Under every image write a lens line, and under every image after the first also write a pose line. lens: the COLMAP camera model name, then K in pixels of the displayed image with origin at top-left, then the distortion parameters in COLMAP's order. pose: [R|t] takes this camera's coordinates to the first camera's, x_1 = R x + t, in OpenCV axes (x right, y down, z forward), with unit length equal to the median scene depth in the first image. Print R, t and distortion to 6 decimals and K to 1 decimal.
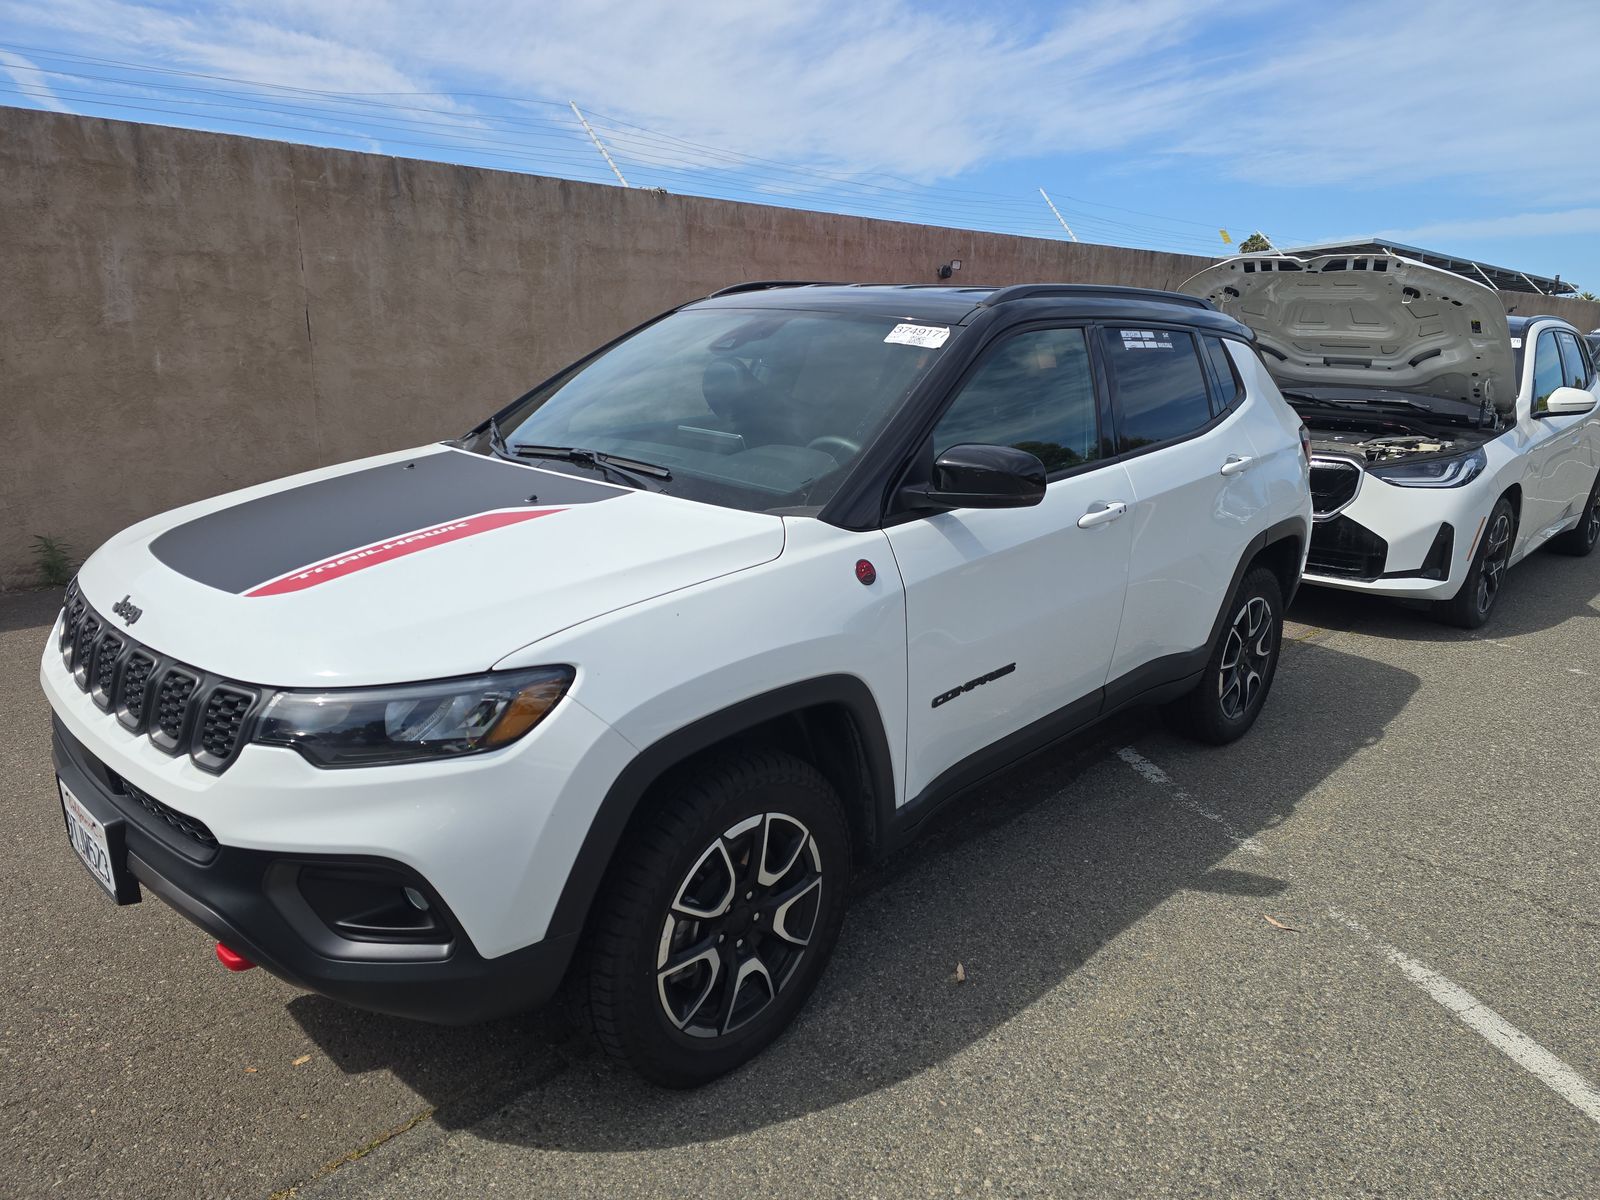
lens RADIAL K [[1088.8, 0, 796.7], [0, 1088.8, 604.6], [0, 0, 1]] dist [0.046996, -0.032754]
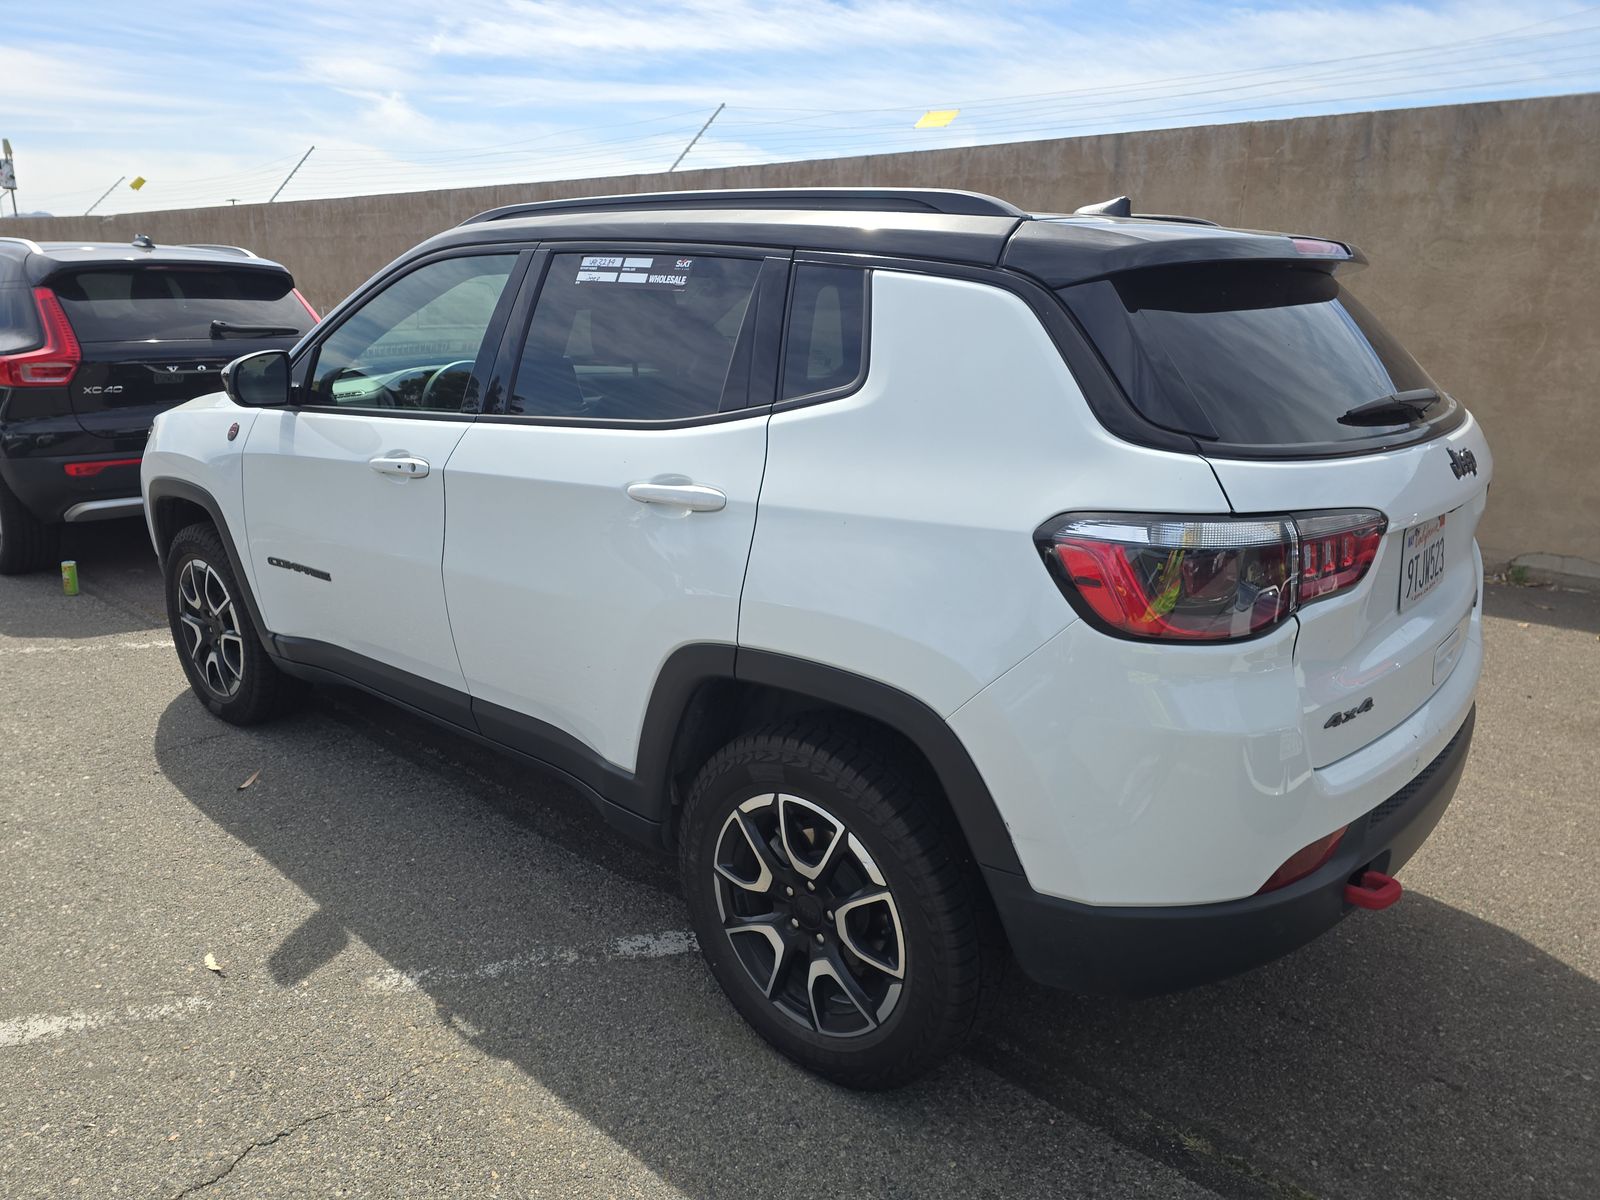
lens RADIAL K [[1088.8, 0, 796.7], [0, 1088.8, 604.6], [0, 0, 1]] dist [0.046996, -0.032754]
pose [[0.054073, 0.251772, -0.966275, 0.545413], [-0.273123, 0.934517, 0.228213, -0.123247], [0.960458, 0.251571, 0.119297, 0.570259]]
